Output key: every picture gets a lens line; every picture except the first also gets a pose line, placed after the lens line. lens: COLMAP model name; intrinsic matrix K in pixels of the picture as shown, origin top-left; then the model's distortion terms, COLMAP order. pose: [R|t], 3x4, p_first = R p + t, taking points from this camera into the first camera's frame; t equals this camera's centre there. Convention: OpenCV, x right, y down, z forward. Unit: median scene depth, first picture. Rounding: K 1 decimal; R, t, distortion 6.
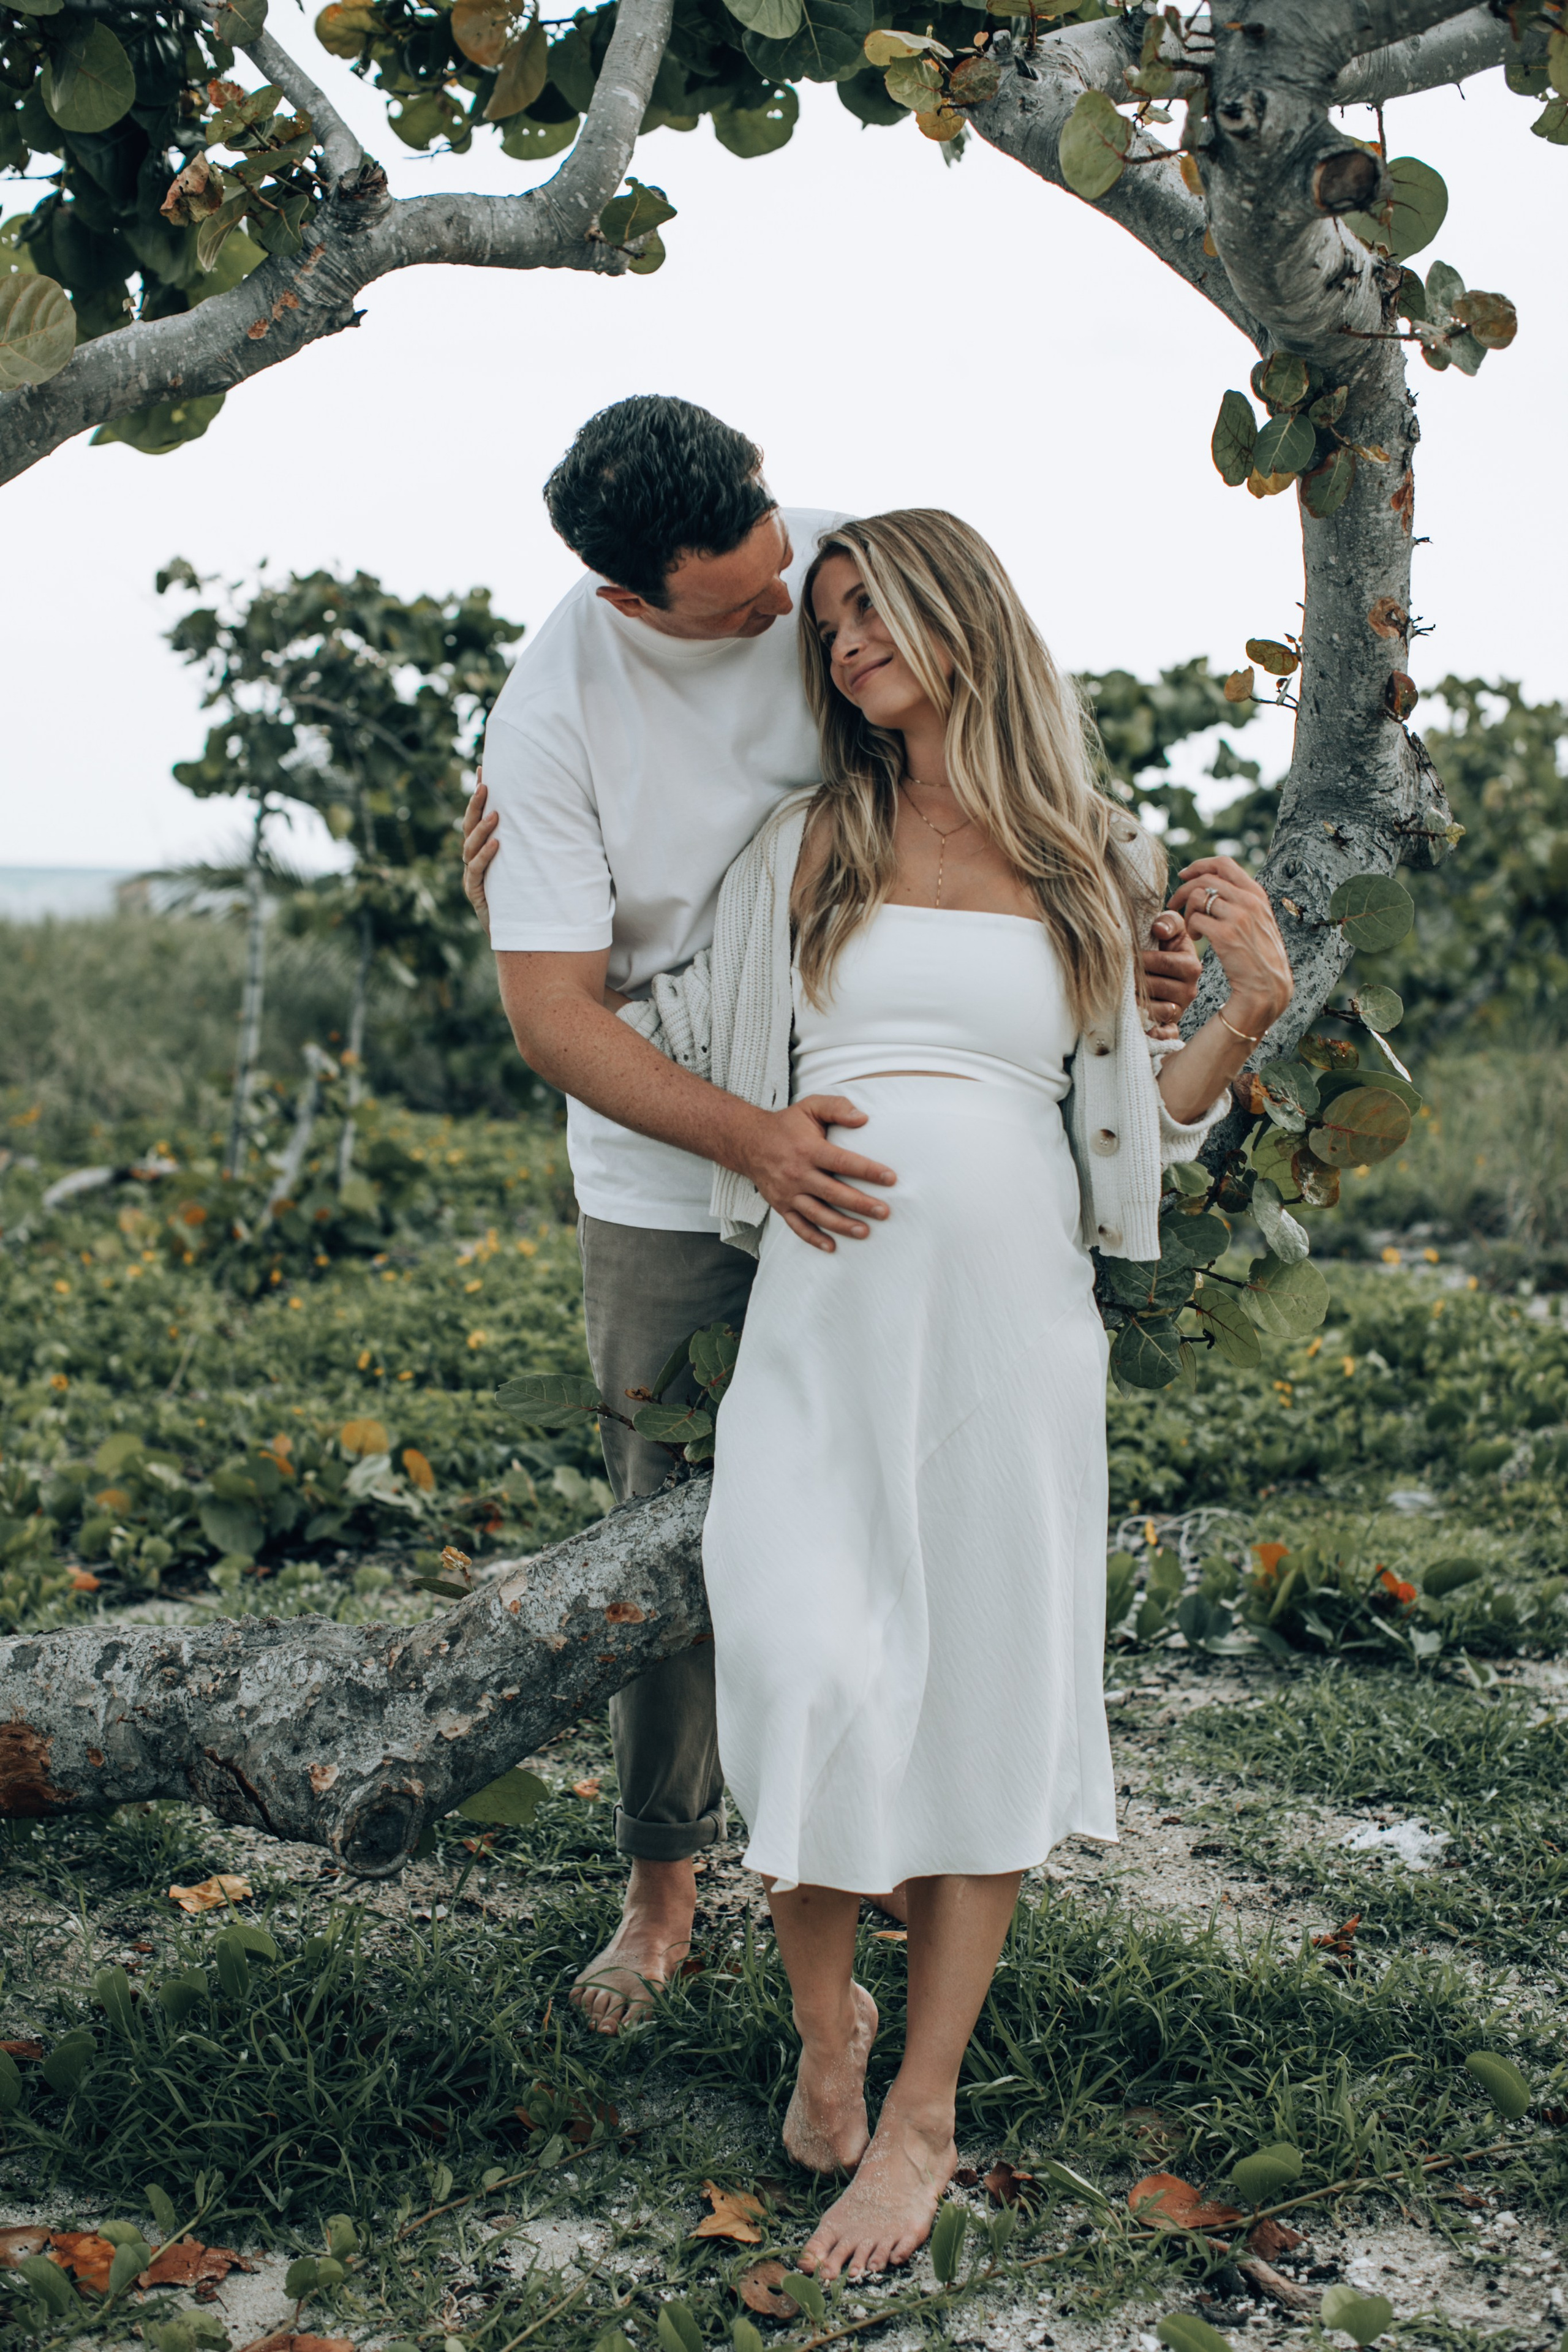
lens RADIAL K [[3420.8, 0, 784.0], [0, 3420.8, 1176.0], [0, 0, 1]] dist [-0.131910, 0.065729]
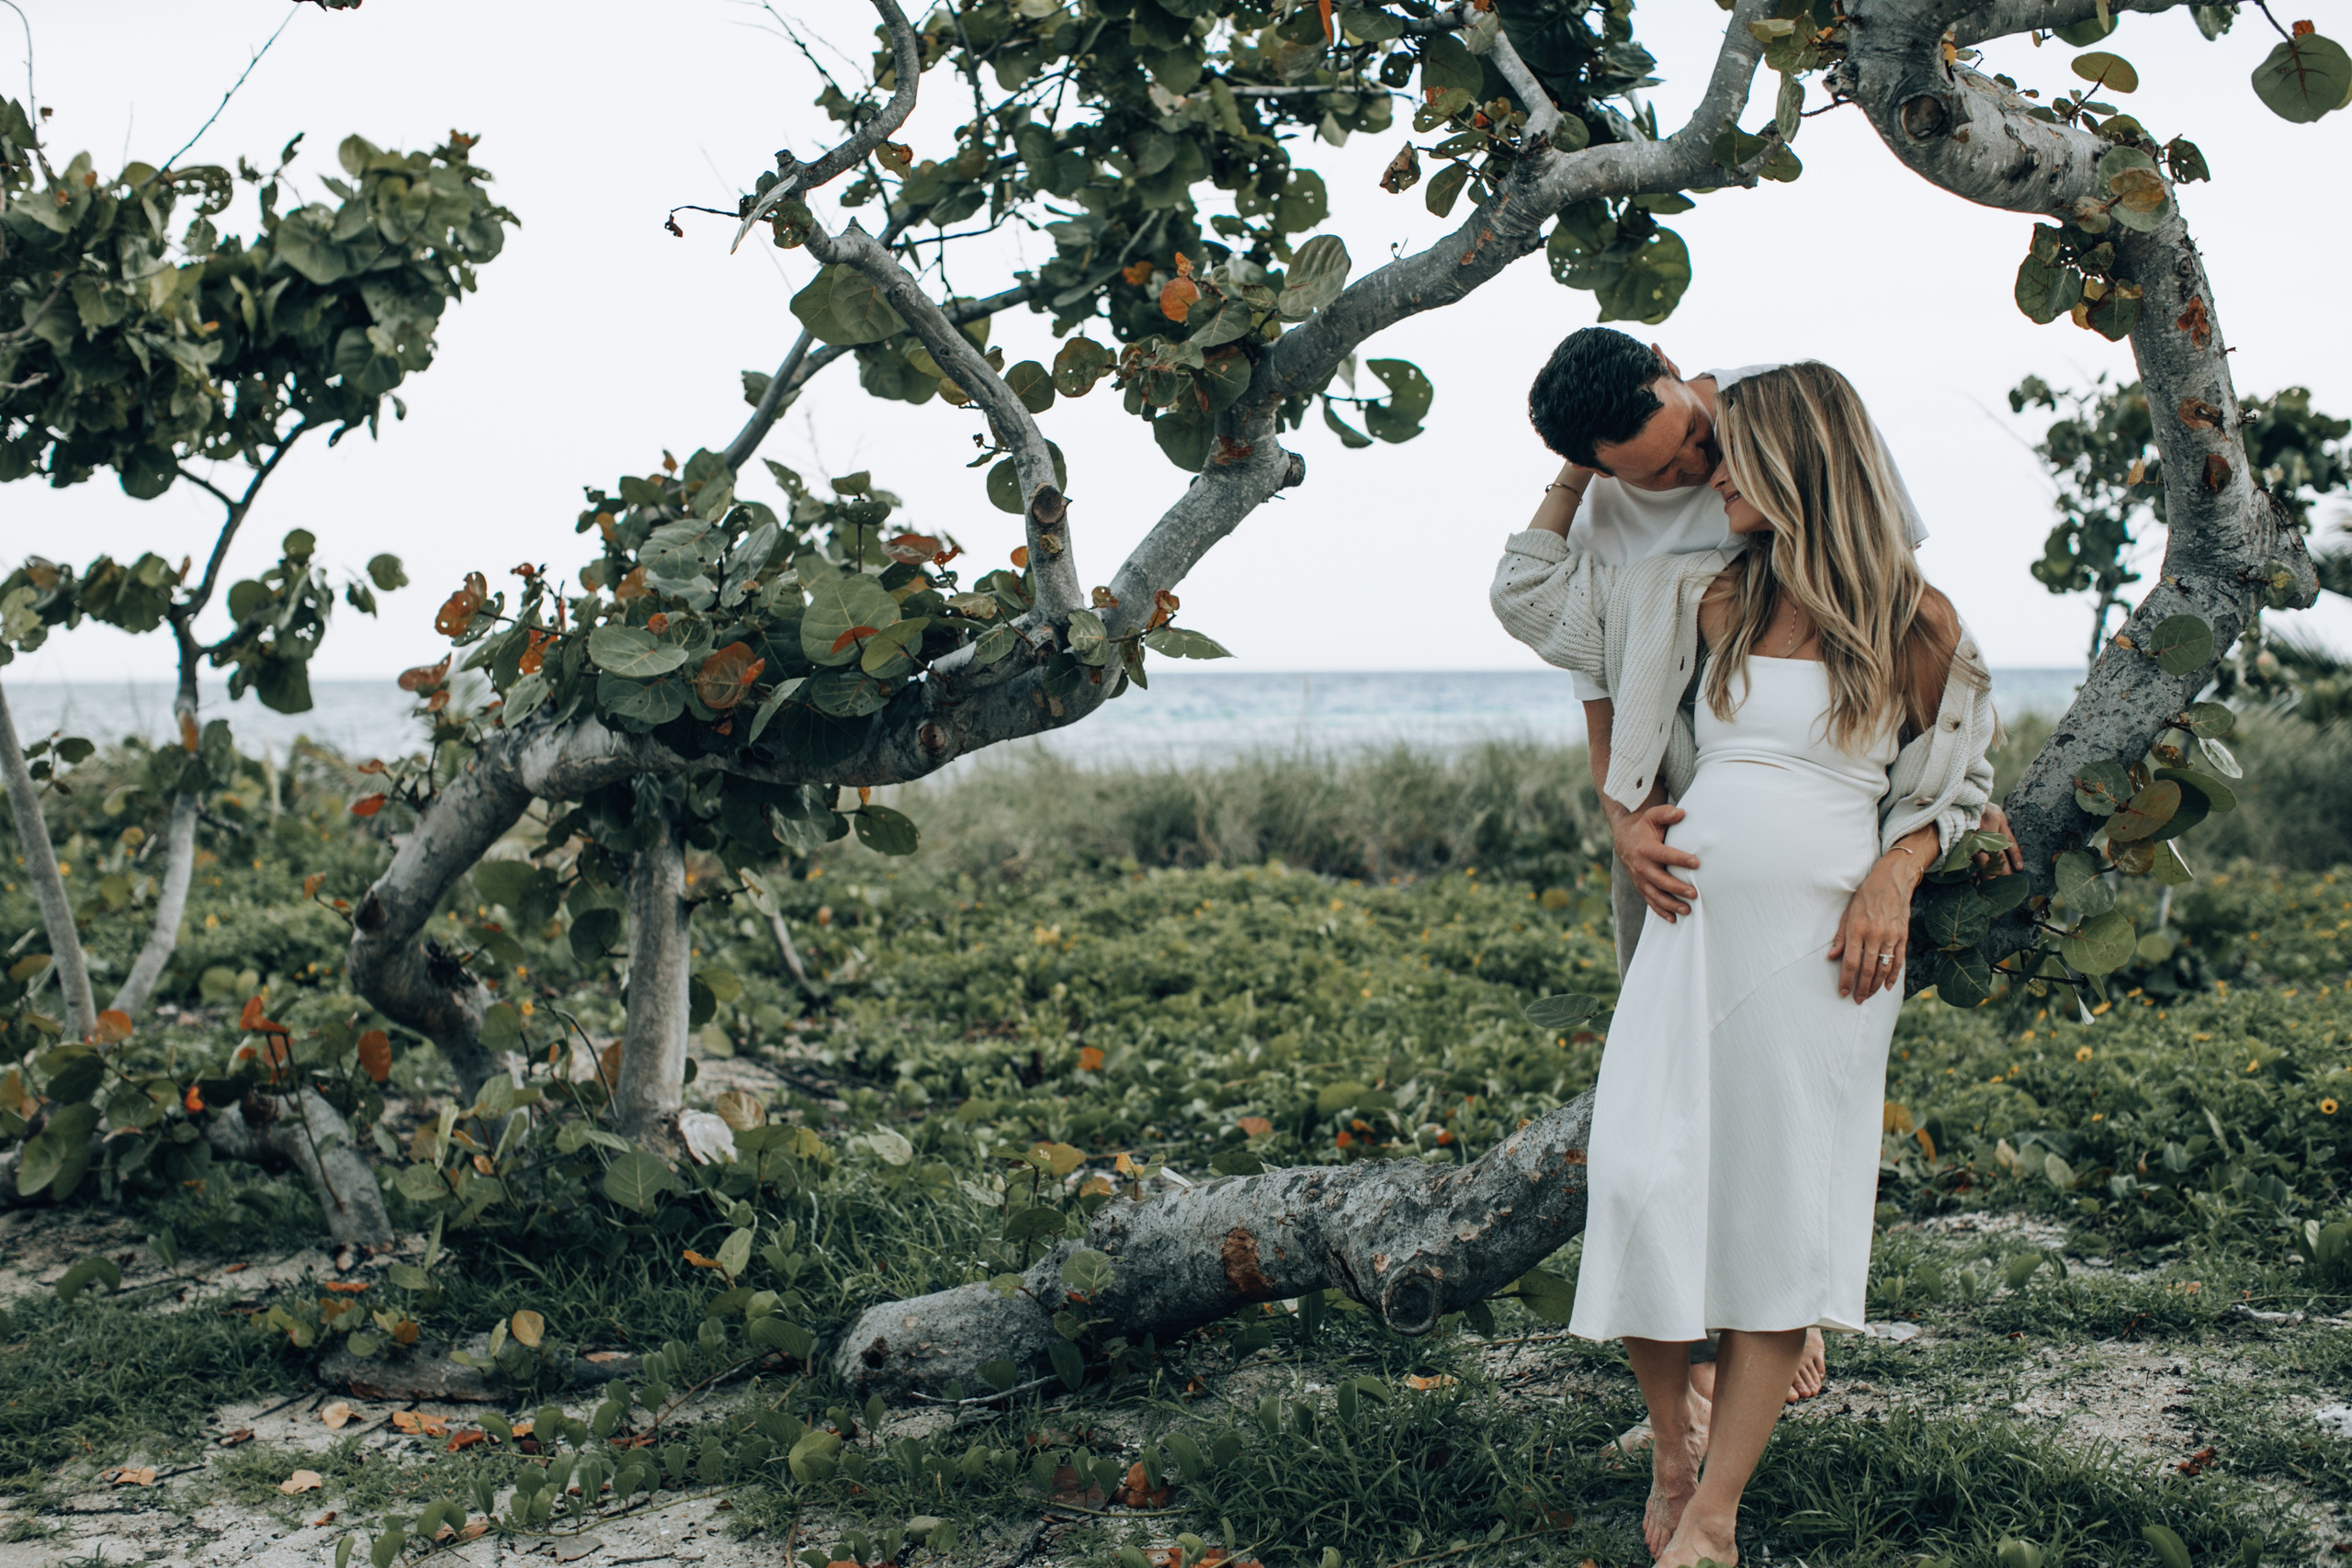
lens RADIAL K [[3420.4, 0, 1176.0], [0, 3420.4, 784.0], [0, 0, 1]] dist [-0.131910, 0.065729]
pose [[0.853965, -0.014650, -0.520125, 0.537798], [-0.015878, 0.998404, -0.054190, 0.052340], [0.520089, 0.054535, 0.852369, -0.289341]]
